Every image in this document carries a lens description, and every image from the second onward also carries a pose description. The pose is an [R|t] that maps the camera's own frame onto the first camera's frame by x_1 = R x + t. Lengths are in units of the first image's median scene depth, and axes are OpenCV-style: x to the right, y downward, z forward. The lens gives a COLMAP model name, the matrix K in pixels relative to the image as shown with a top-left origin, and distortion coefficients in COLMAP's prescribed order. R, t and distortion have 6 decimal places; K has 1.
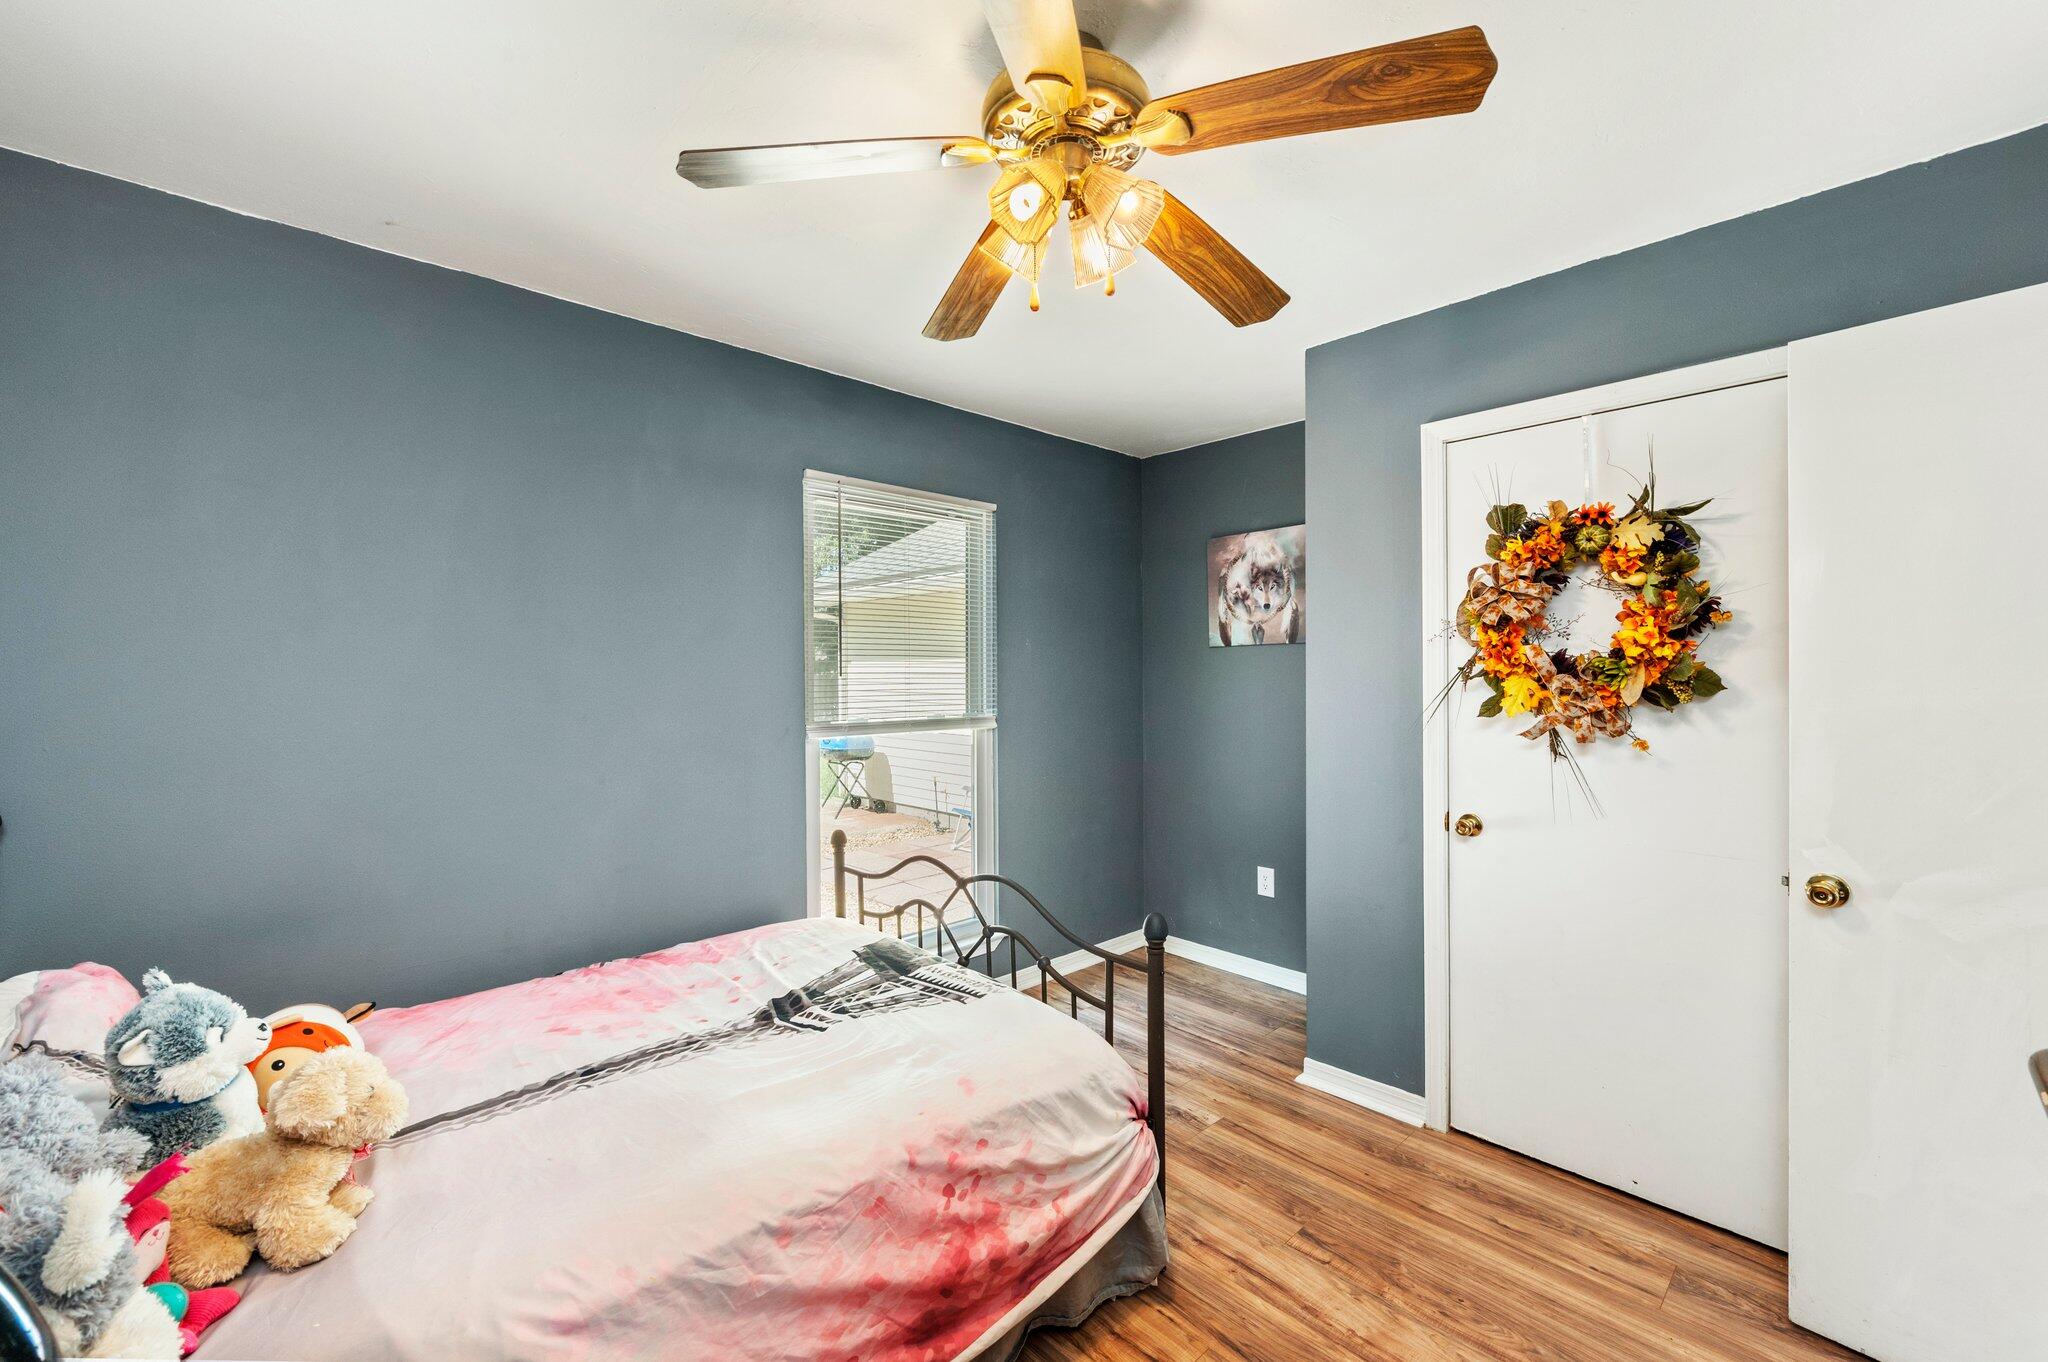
lens RADIAL K [[834.6, 0, 1024.6], [0, 834.6, 673.0], [0, 0, 1]] dist [-0.000123, -0.000001]
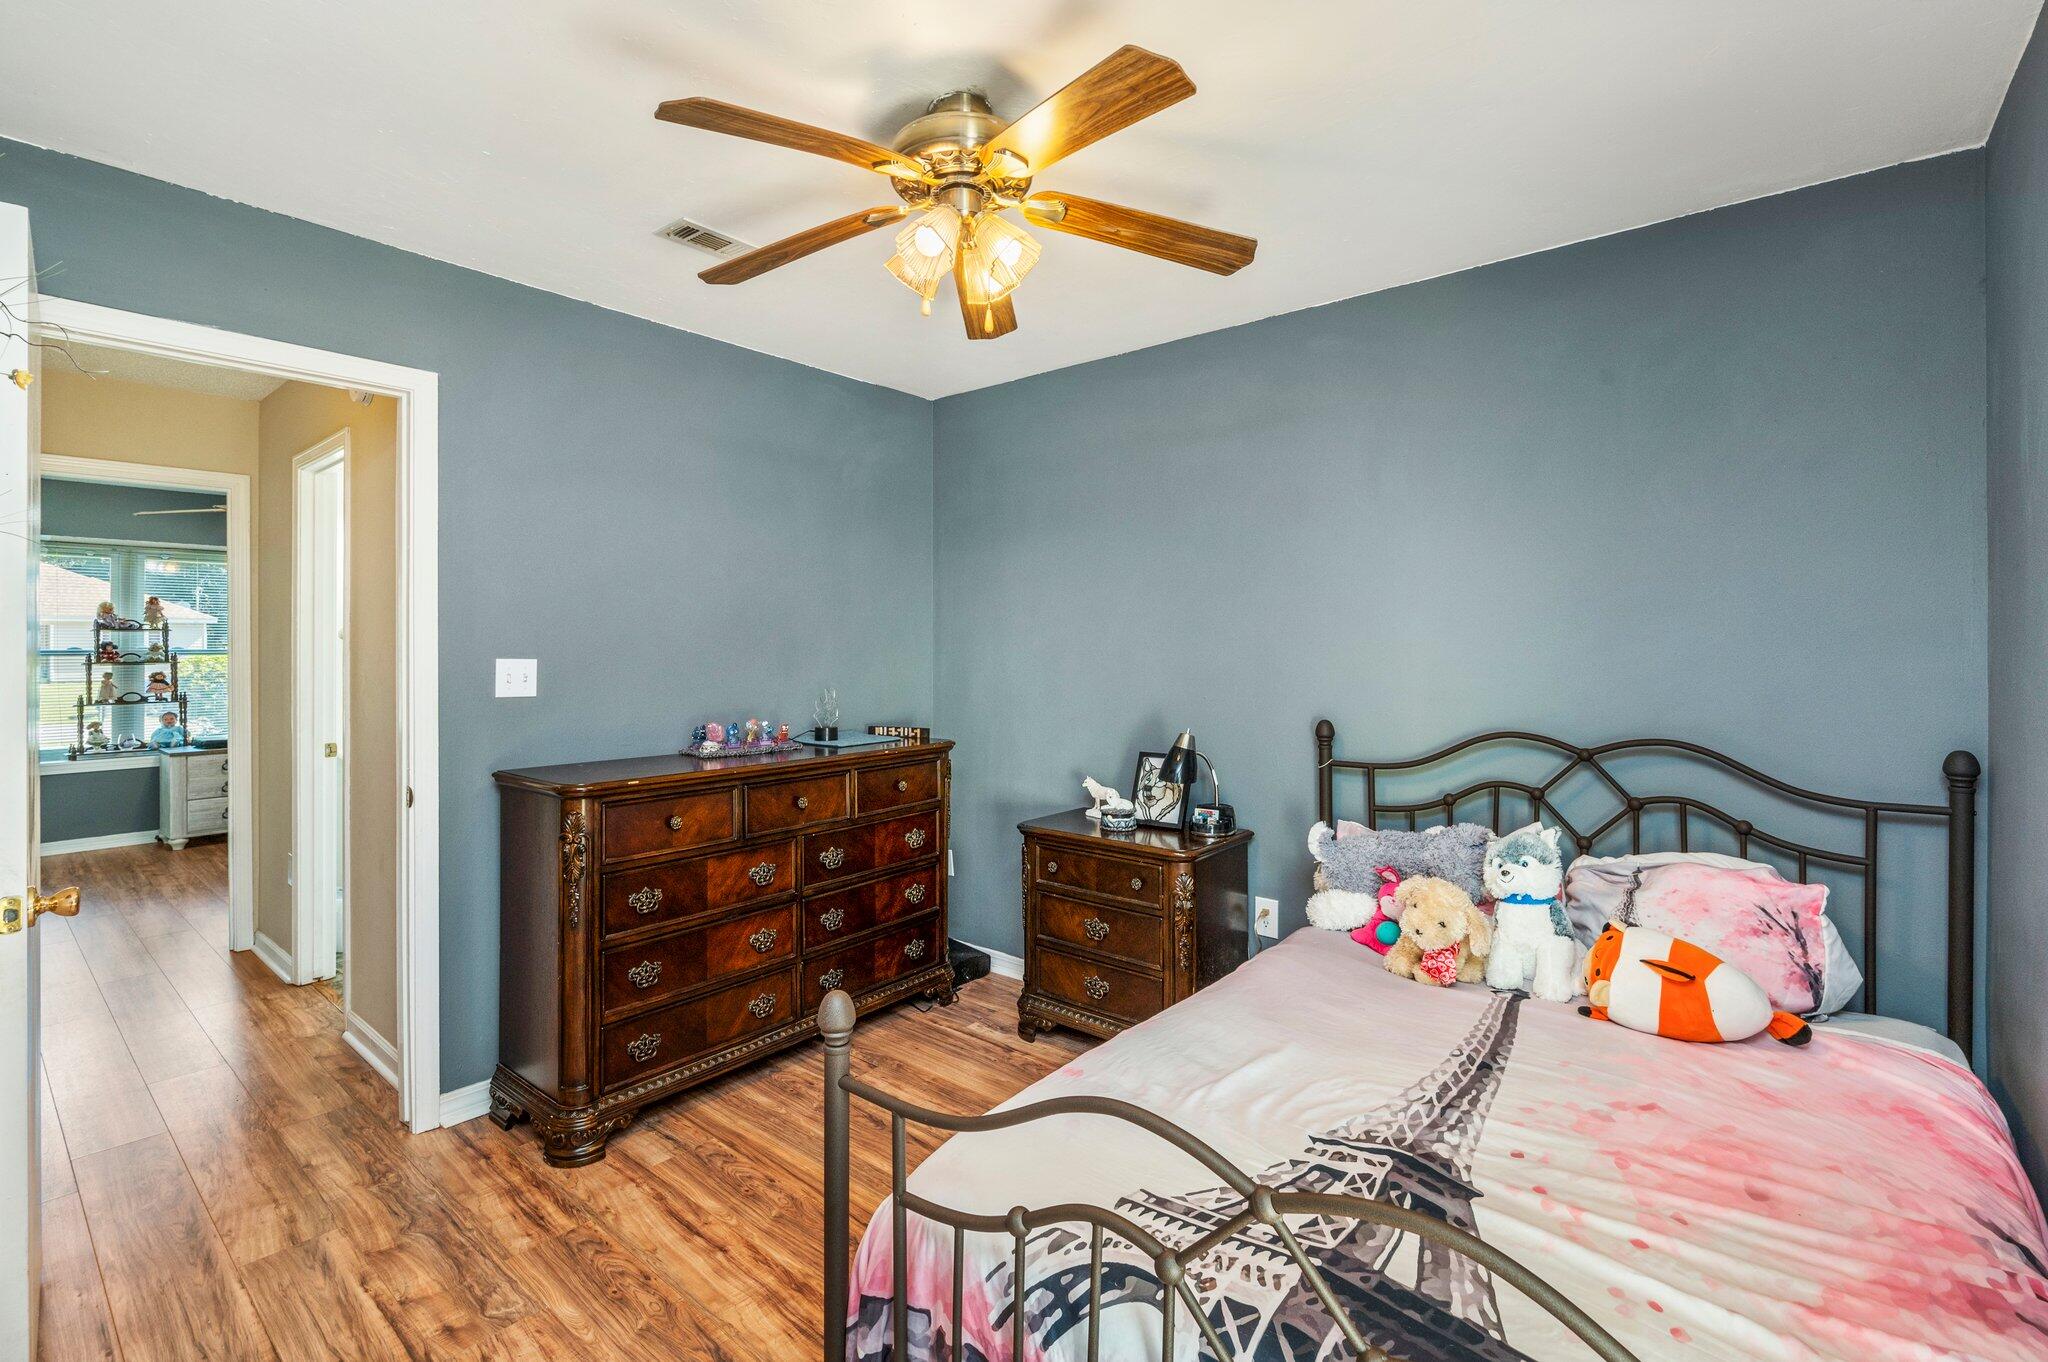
lens RADIAL K [[896.7, 0, 1023.2], [0, 896.7, 664.3], [0, 0, 1]] dist [0.000110, 0.000009]
pose [[-0.991898, 0.005398, -0.126920, 0.093446], [0.002929, 0.999803, 0.019625, 0.011439], [0.127001, 0.019095, -0.991719, 1.654864]]
